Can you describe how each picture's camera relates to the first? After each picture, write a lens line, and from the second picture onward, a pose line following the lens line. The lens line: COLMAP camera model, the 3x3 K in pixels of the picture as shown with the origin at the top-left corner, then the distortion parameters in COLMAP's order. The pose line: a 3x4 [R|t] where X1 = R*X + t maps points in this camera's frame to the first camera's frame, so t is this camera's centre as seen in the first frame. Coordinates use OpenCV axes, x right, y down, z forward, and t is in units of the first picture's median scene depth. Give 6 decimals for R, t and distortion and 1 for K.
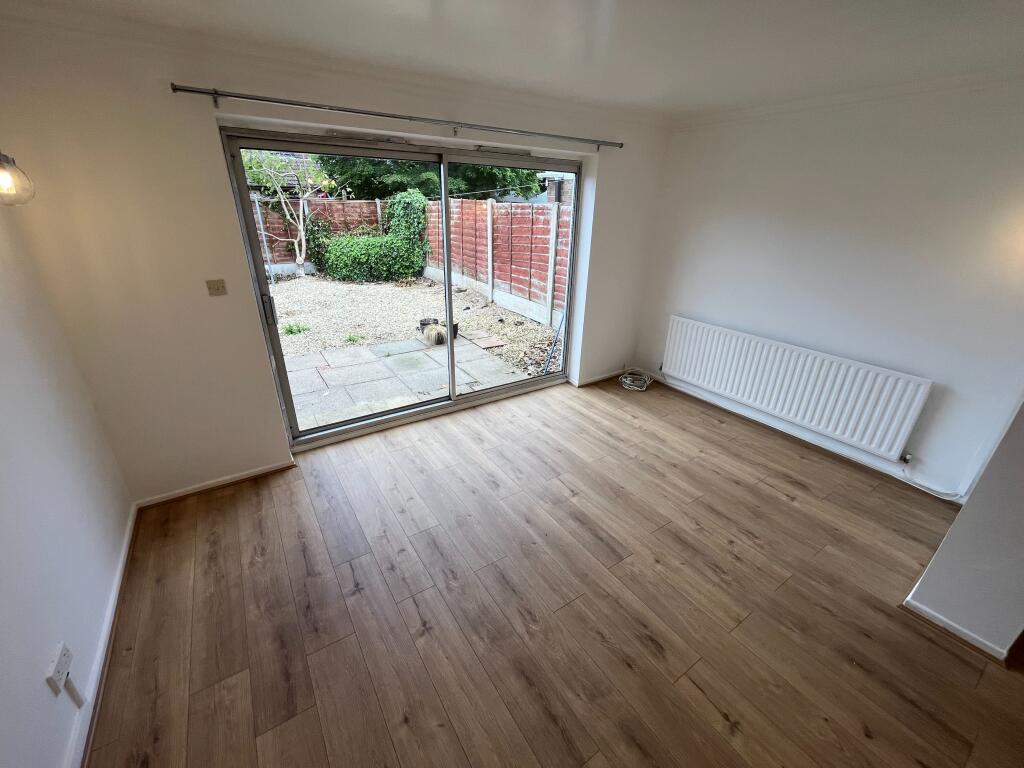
lens RADIAL K [[413.2, 0, 509.6], [0, 413.2, 386.4], [0, 0, 1]] dist [-0.003299, 0.000037]
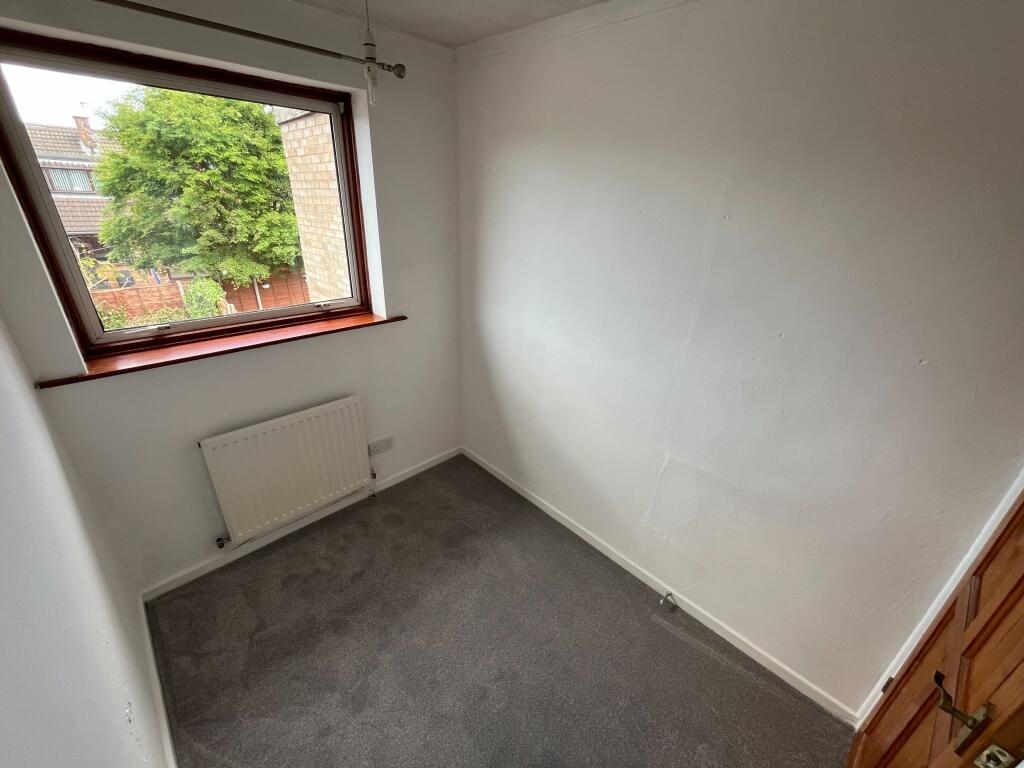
lens RADIAL K [[413.2, 0, 509.6], [0, 413.2, 386.4], [0, 0, 1]] dist [-0.003299, 0.000037]
pose [[0.981139, -0.073777, 0.178671, 0.859425], [0.068563, 0.997026, 0.035195, -0.534573], [-0.180736, -0.022281, 0.983279, -0.466476]]
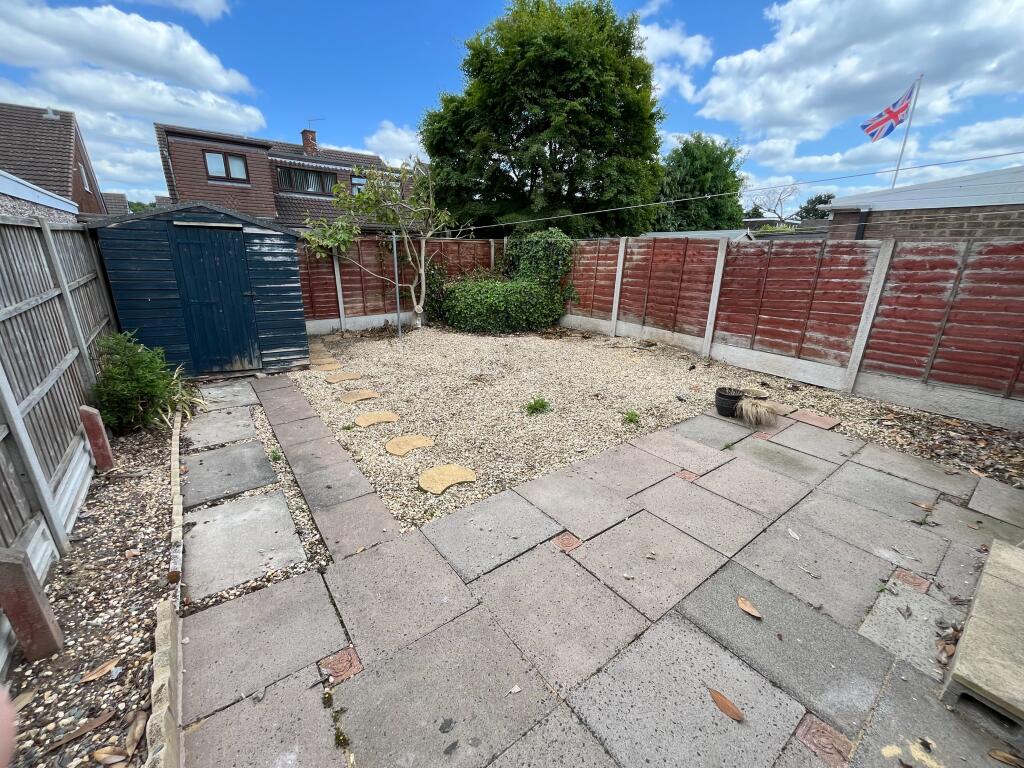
lens RADIAL K [[413.2, 0, 509.6], [0, 413.2, 386.4], [0, 0, 1]] dist [-0.003299, 0.000037]
pose [[0.998296, -0.019570, 0.054968, -1.032566], [0.024719, 0.995207, -0.094620, -0.175472], [-0.052853, 0.095817, 0.993995, 0.461459]]
